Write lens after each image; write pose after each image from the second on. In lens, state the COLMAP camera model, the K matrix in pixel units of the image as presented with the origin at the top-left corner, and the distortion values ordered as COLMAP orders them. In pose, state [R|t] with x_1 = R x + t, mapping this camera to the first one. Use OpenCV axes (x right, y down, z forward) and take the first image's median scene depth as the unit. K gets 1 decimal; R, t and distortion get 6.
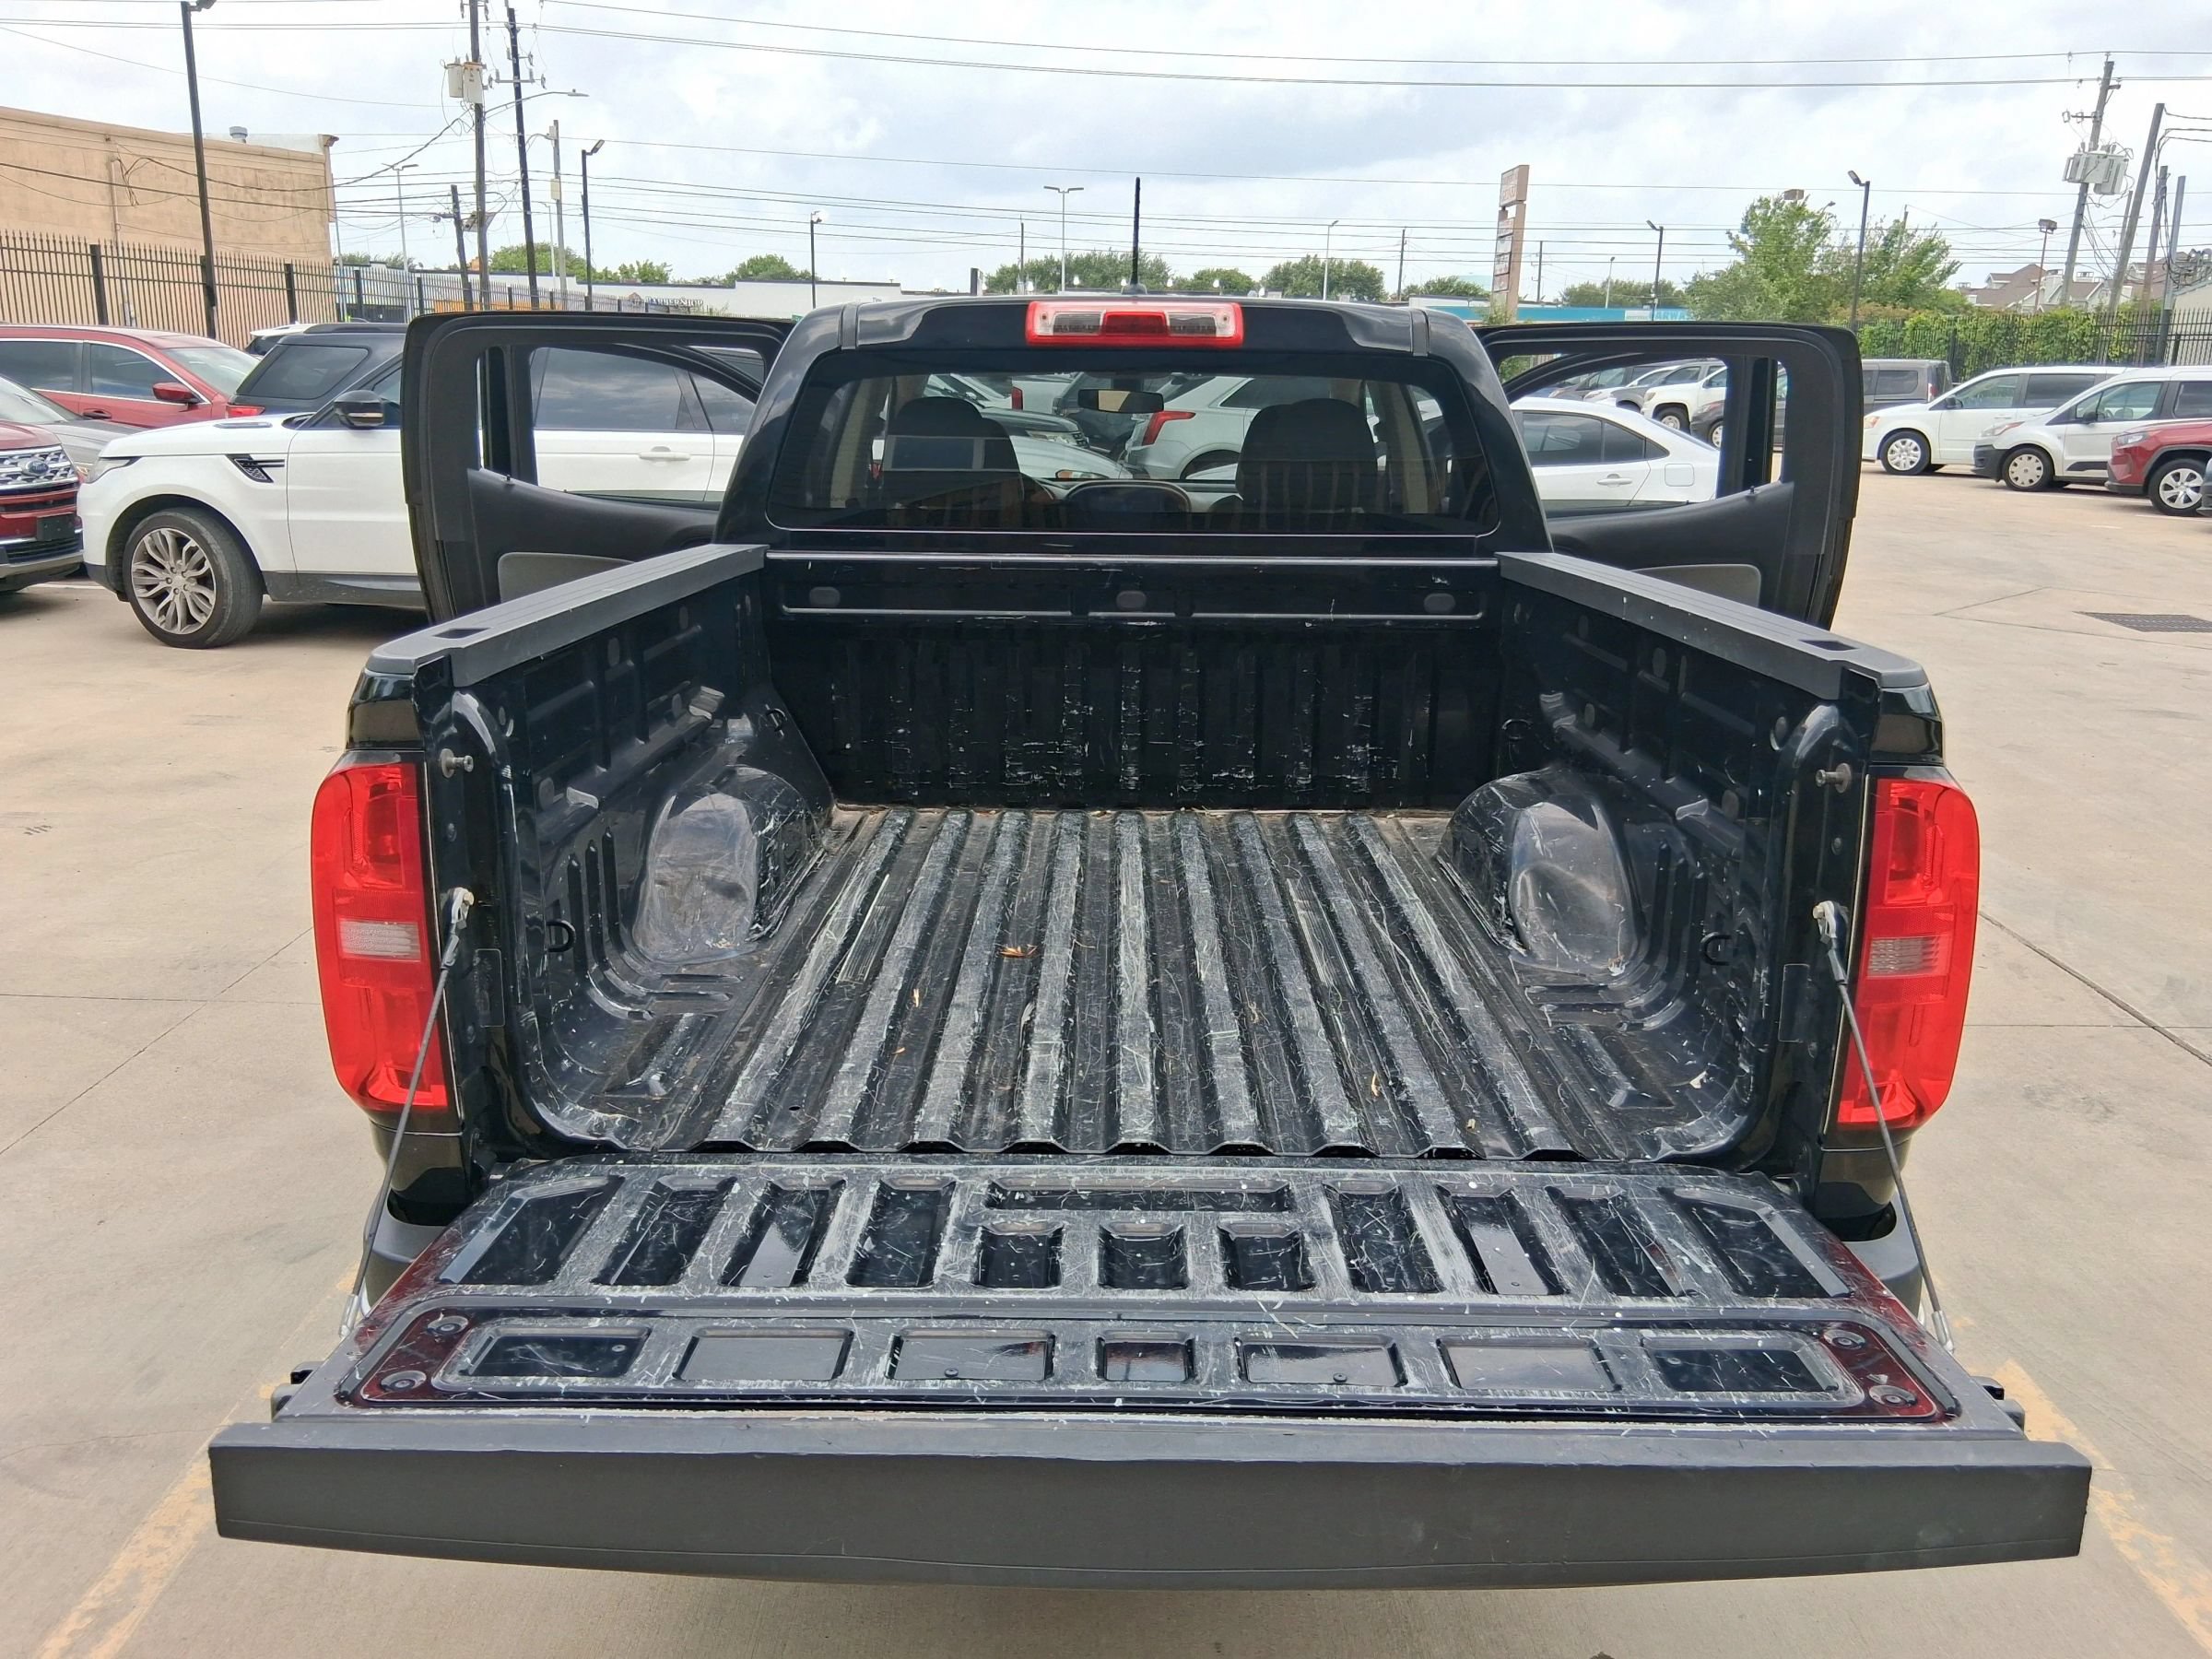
lens RADIAL K [[1671.5, 0, 1106.5], [0, 1671.5, 830.2], [0, 0, 1]] dist [0.075137, -0.130242]
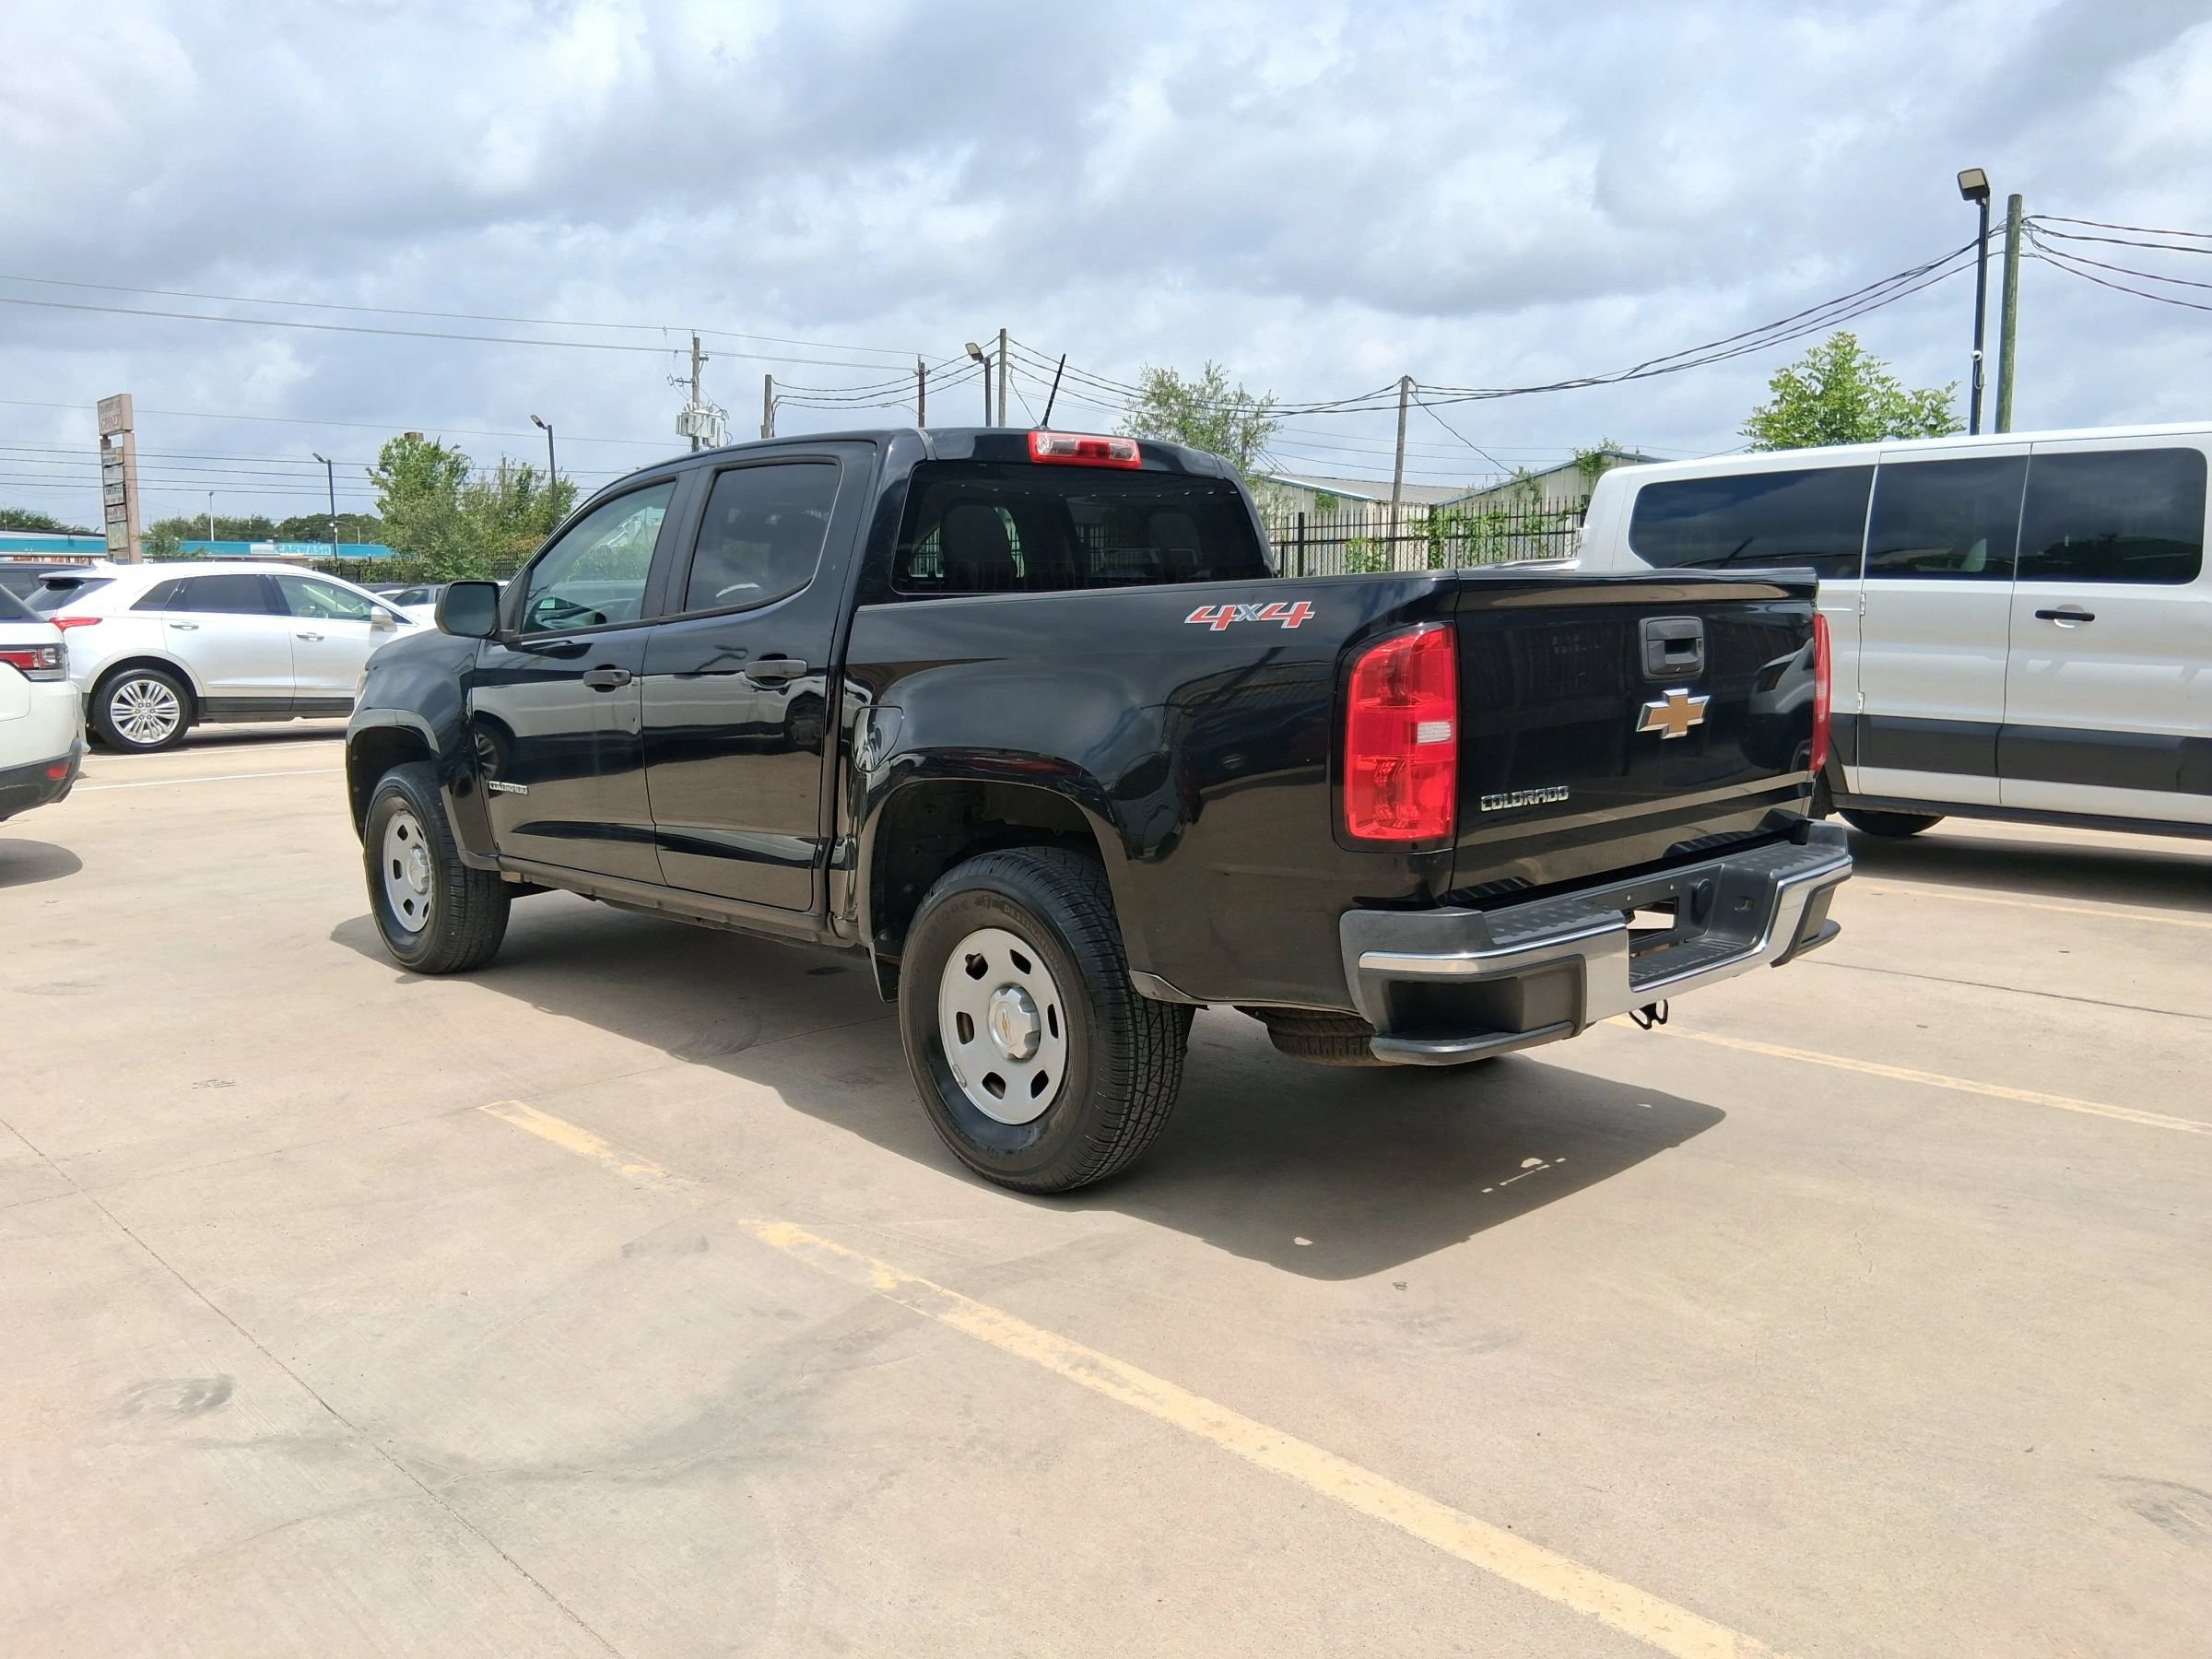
lens RADIAL K [[1671.5, 0, 1100.2], [0, 1671.5, 827.0], [0, 0, 1]] dist [0.075137, -0.130242]
pose [[0.717202, -0.111066, 0.687957, -0.138015], [0.203059, 0.977685, -0.053851, 0.013584], [-0.666624, 0.178318, 0.723751, -0.000415]]
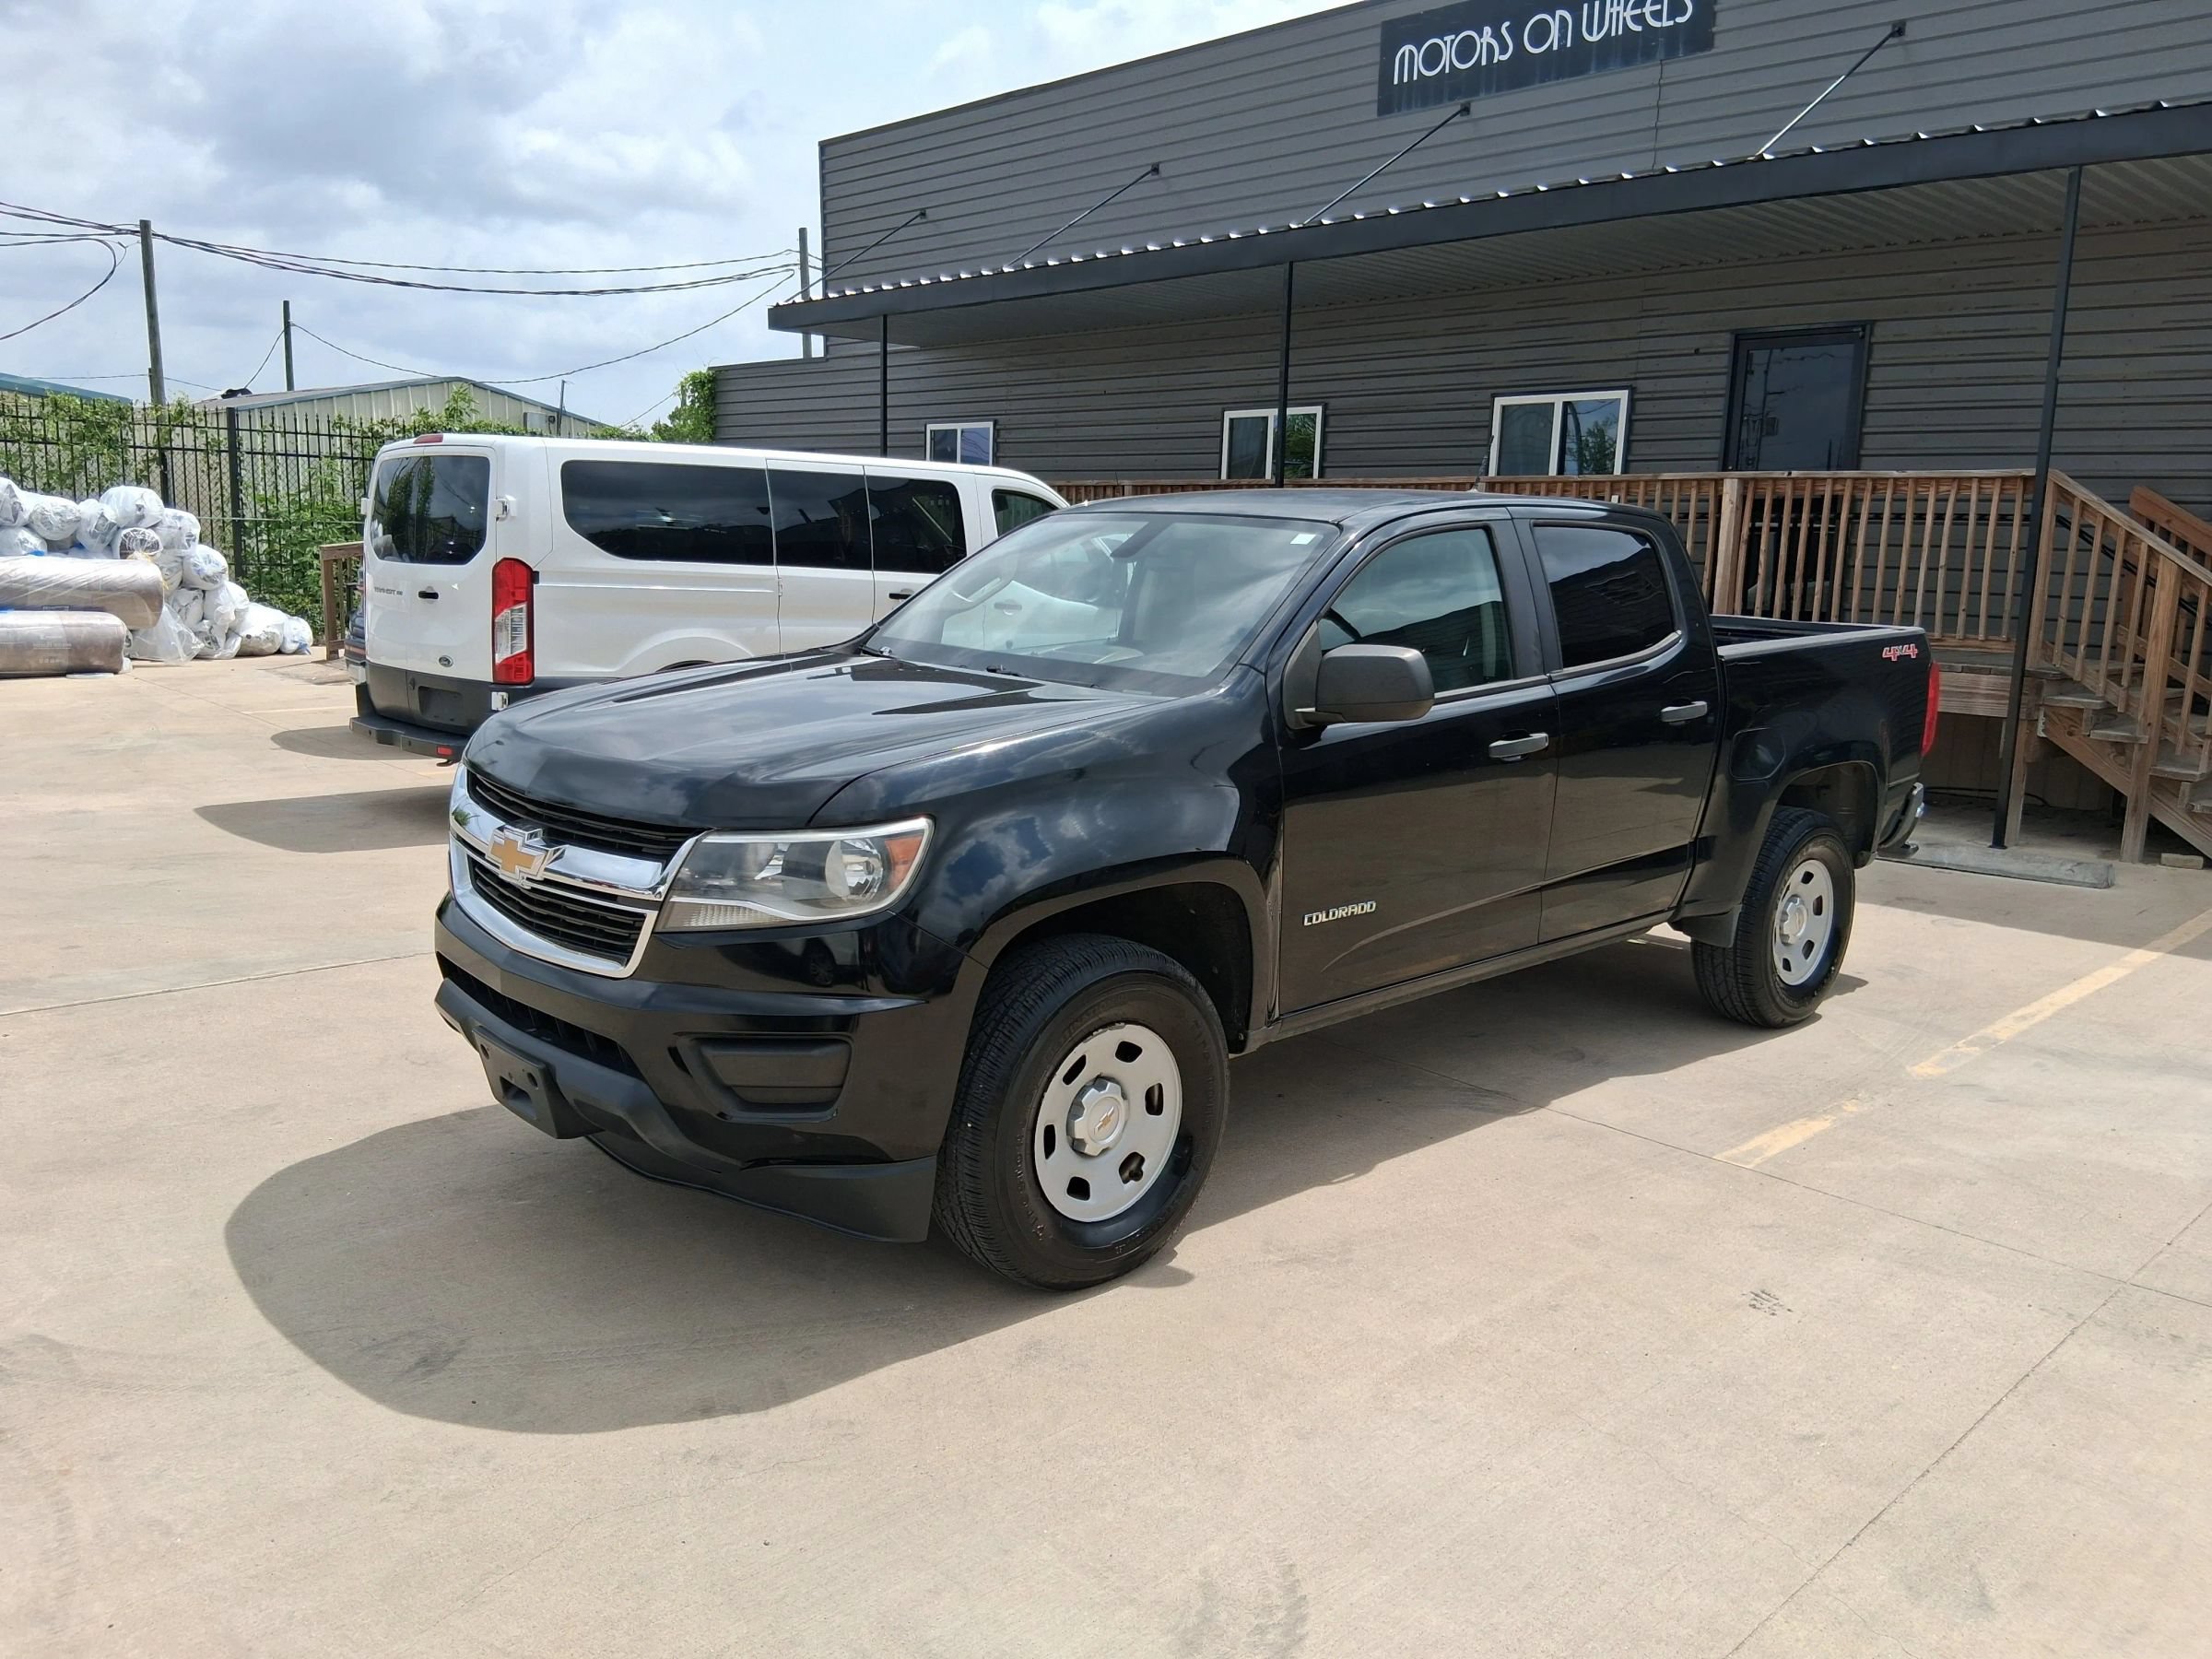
lens RADIAL K [[1671.5, 0, 1110.8], [0, 1671.5, 829.2], [0, 0, 1]] dist [0.075137, -0.130242]
pose [[-0.684114, -0.162622, 0.711014, -0.142570], [0.151319, 0.921973, 0.356467, -0.096317], [-0.713505, 0.351454, -0.606127, 0.346091]]
